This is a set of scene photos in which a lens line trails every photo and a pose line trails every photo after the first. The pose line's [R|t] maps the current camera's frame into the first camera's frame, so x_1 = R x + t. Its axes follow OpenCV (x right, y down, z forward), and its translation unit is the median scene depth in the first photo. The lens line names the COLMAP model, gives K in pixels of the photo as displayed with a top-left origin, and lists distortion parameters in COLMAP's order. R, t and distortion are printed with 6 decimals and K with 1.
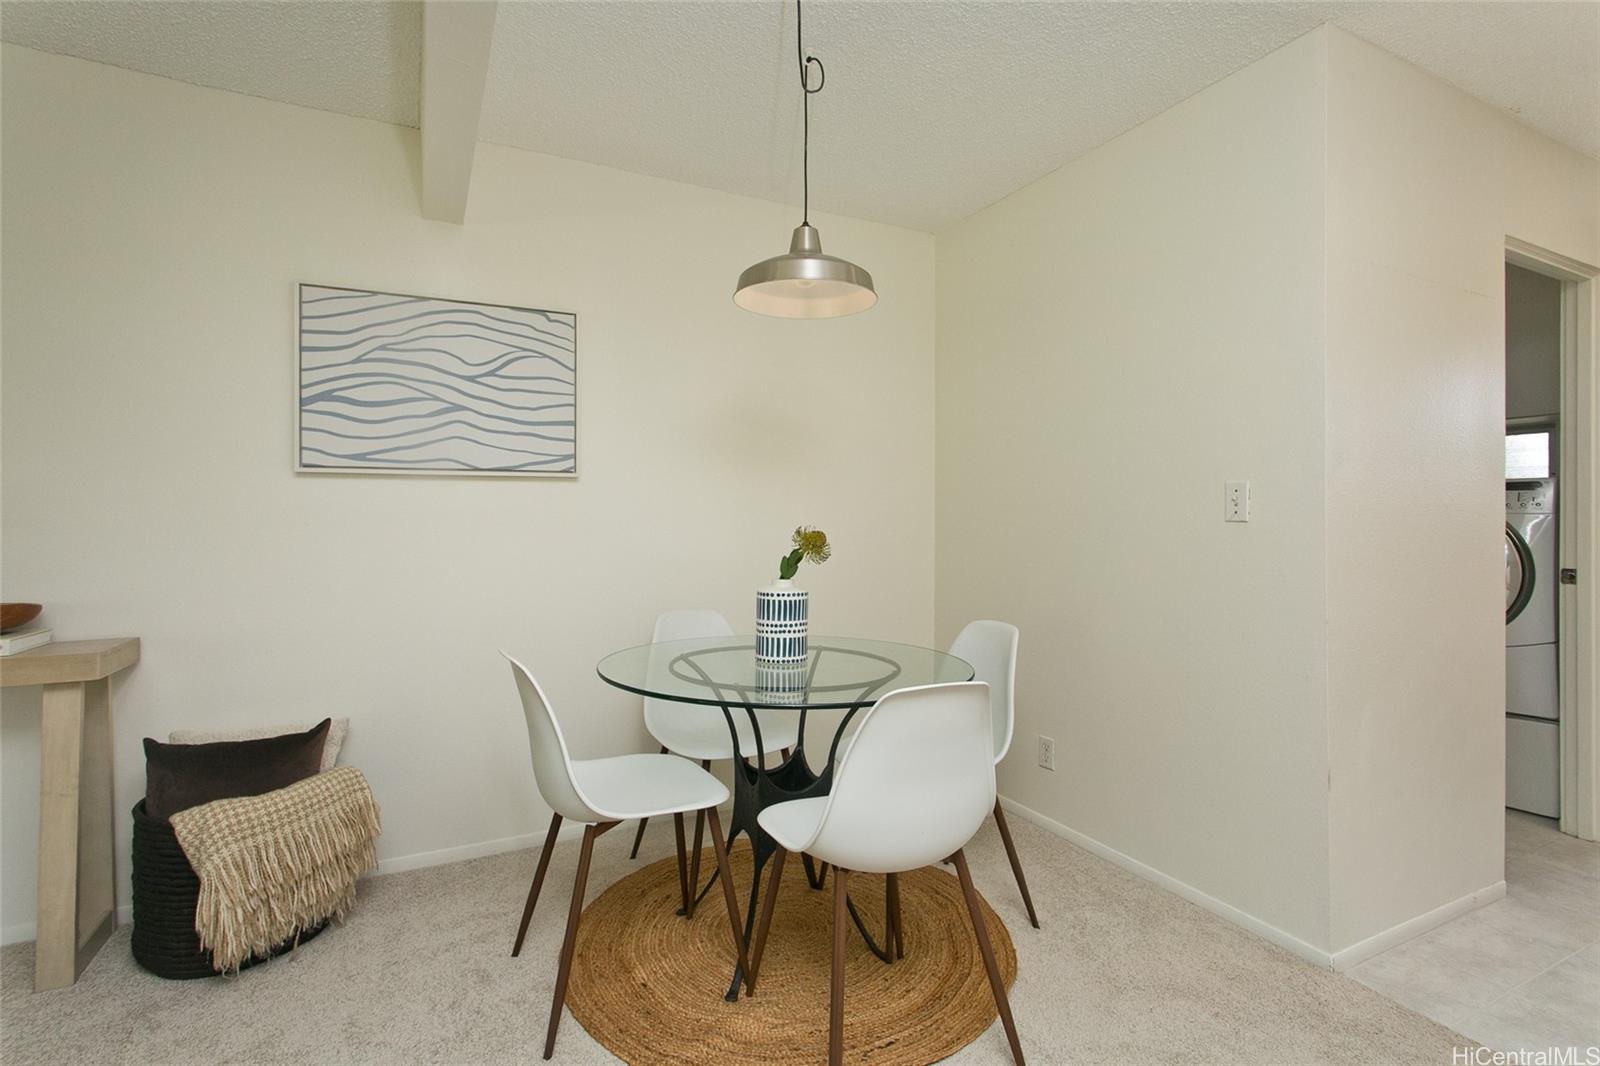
lens RADIAL K [[757.0, 0, 797.8], [0, 757.0, 501.5], [0, 0, 1]] dist [0.002972, 0.000158]
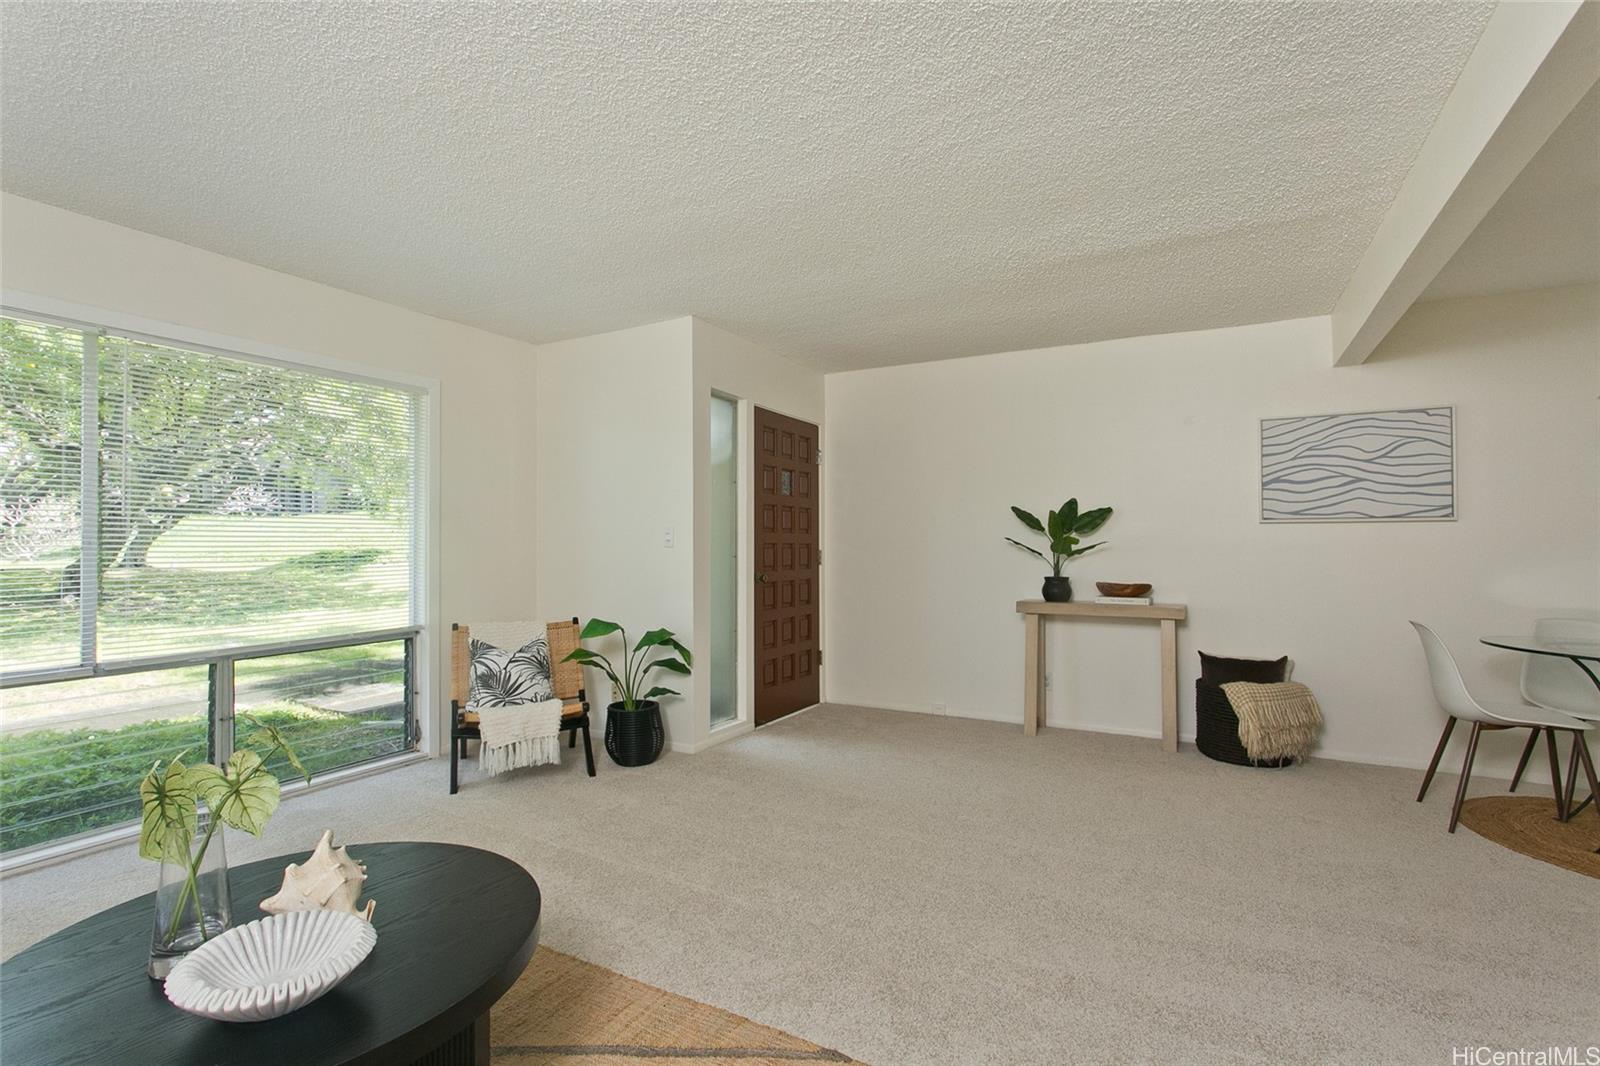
lens RADIAL K [[767.0, 0, 800.0], [0, 767.0, 533.0], [0, 0, 1]] dist [0.020620, 0.000040]
pose [[0.579832, -0.011610, -0.814654, 0.221017], [0.010266, 0.999923, -0.006944, -0.011878], [0.814672, -0.004337, 0.579906, -1.005663]]
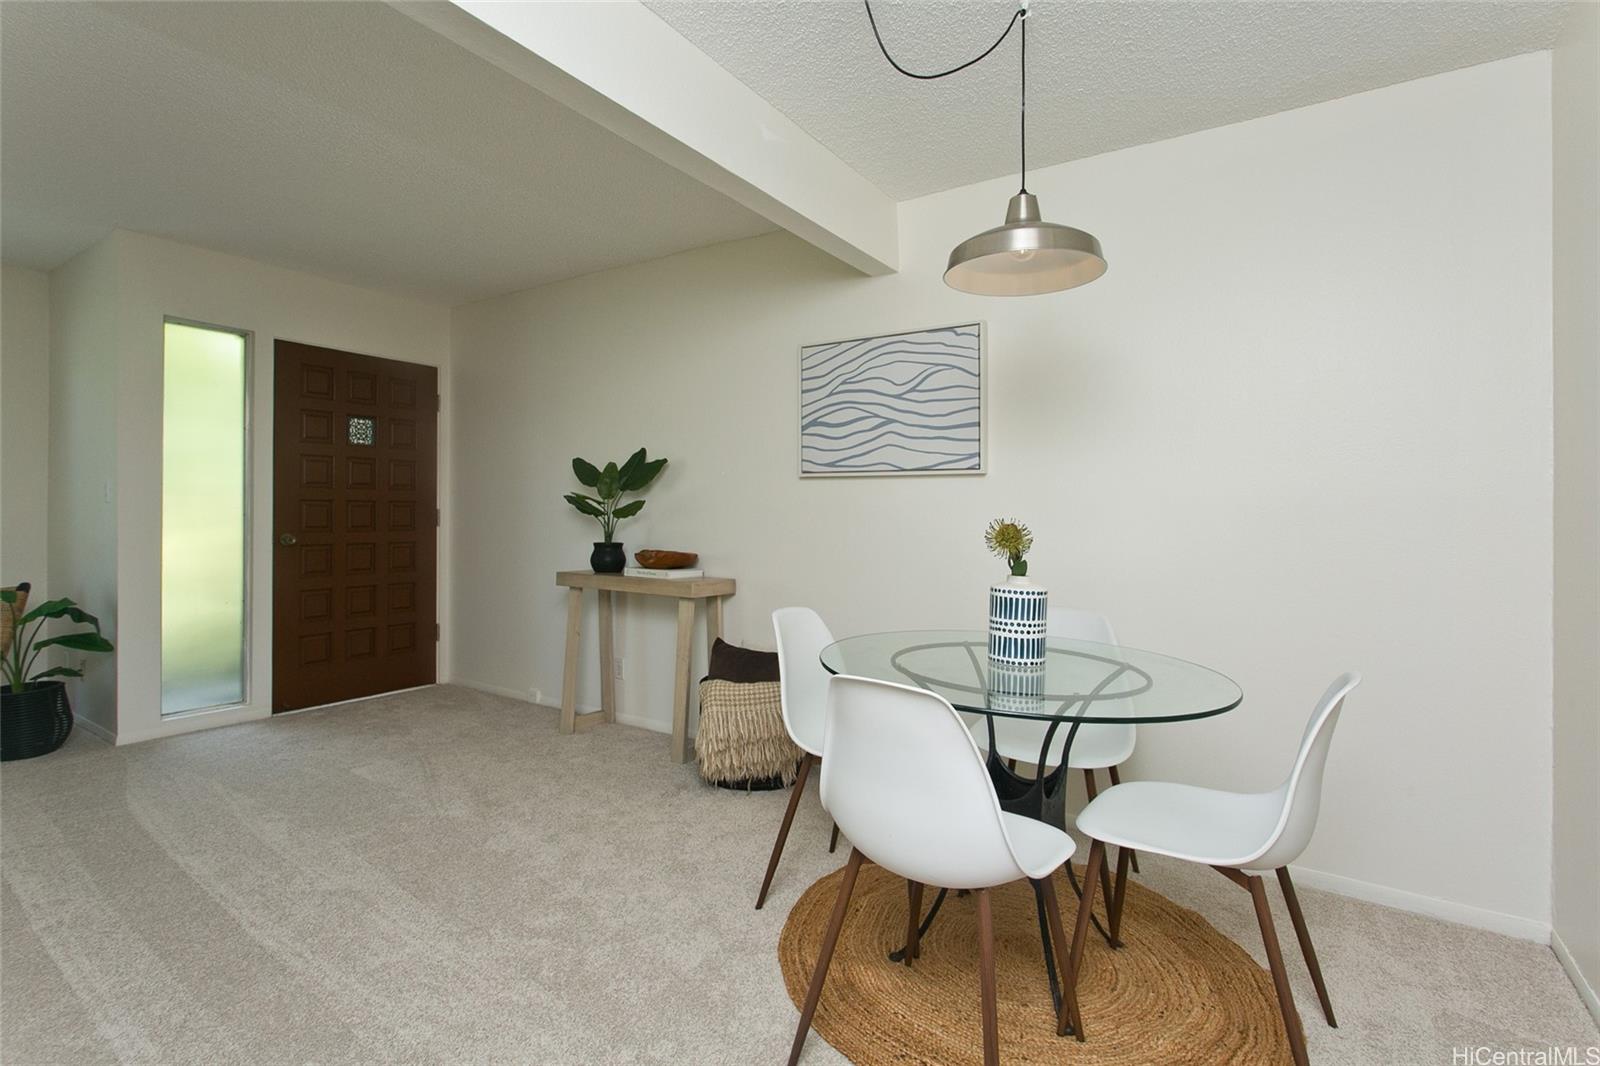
lens RADIAL K [[757.0, 0, 797.8], [0, 757.0, 501.5], [0, 0, 1]] dist [0.002972, 0.000158]
pose [[0.502214, -0.002210, -0.864741, 0.592629], [0.002028, 0.999997, -0.001378, 0.010317], [0.864741, -0.001062, 0.502217, 0.263490]]
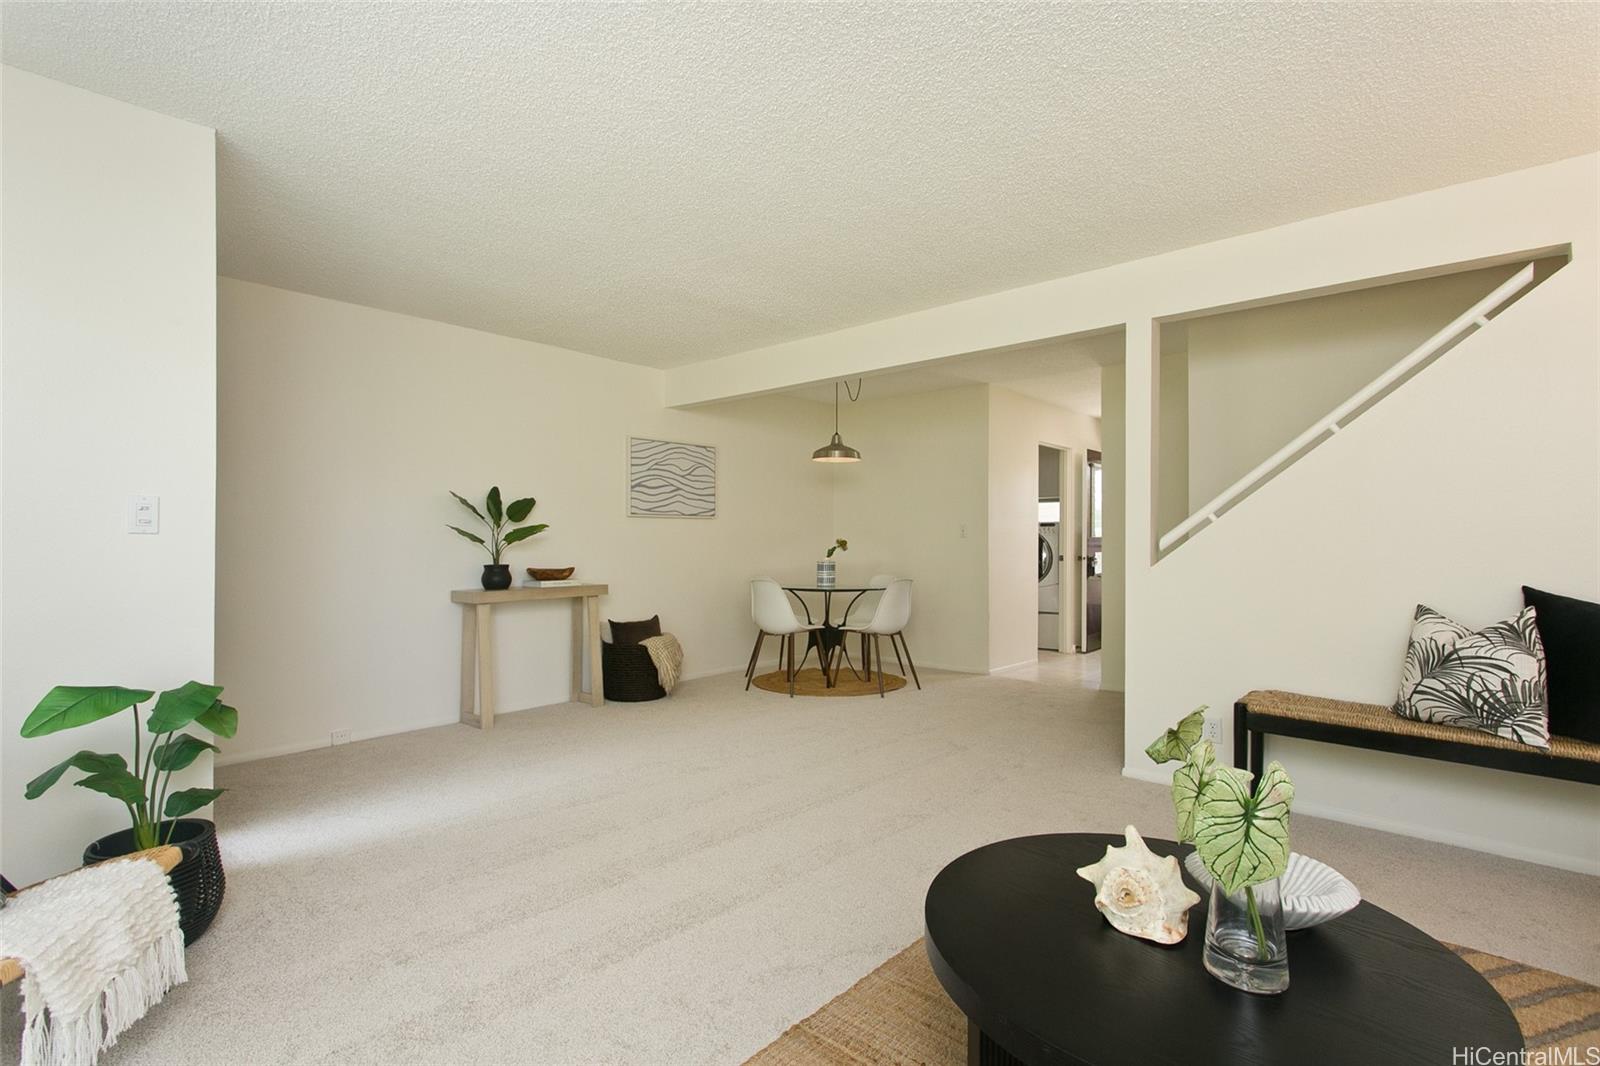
lens RADIAL K [[739.1, 0, 824.0], [0, 739.1, 535.7], [0, 0, 1]] dist [-0.000221, 0.000020]
pose [[0.917320, 0.004226, 0.398128, -1.023451], [-0.010057, 0.999871, 0.012559, -0.012482], [-0.398024, -0.015525, 0.917244, -1.396180]]
